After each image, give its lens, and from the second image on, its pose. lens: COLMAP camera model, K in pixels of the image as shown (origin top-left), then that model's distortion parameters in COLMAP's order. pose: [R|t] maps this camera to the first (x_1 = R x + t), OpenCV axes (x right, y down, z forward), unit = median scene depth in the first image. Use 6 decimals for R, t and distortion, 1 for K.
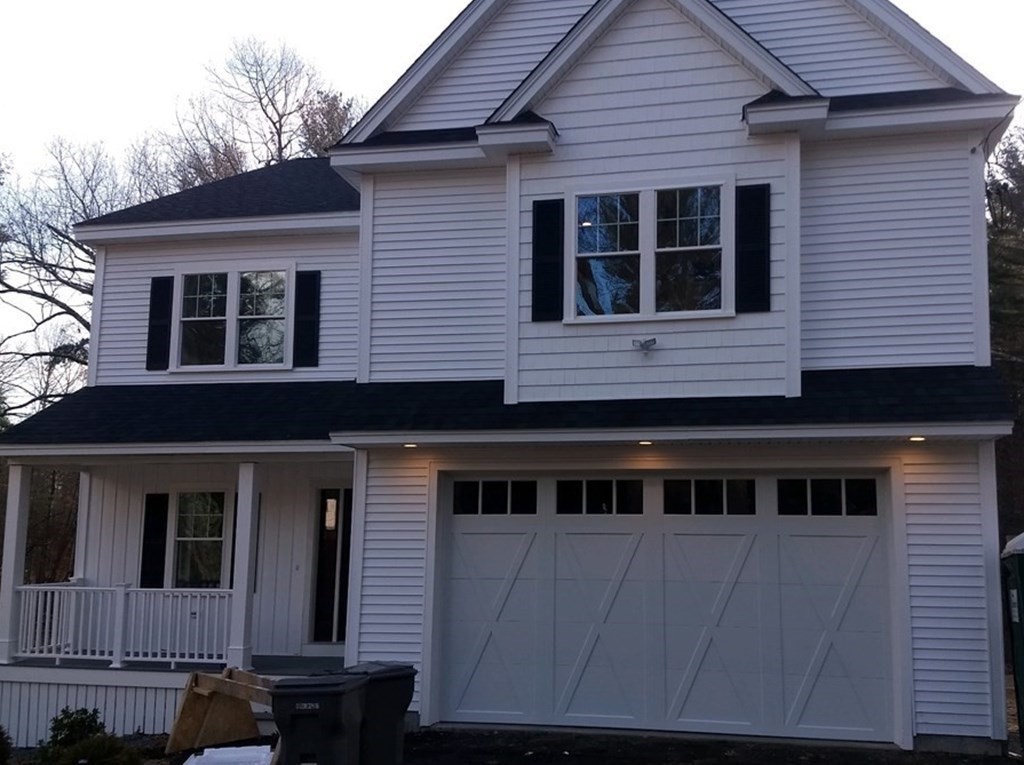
lens RADIAL K [[863.8, 0, 592.9], [0, 863.8, 466.1], [0, 0, 1]] dist [0.161369, -0.243139]
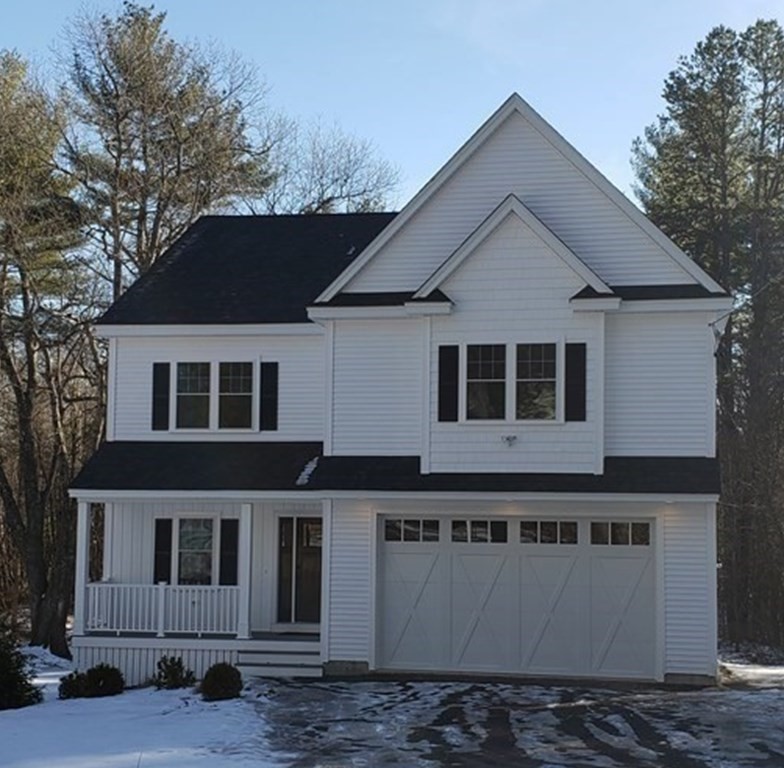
lens RADIAL K [[1253.8, 0, 406.5], [0, 1253.8, 473.0], [0, 0, 1]] dist [0.148674, -0.152879]
pose [[0.999903, 0.004894, -0.013013, -0.097026], [-0.004243, 0.998760, 0.049594, -0.185166], [0.013240, -0.049534, 0.998685, -1.300866]]
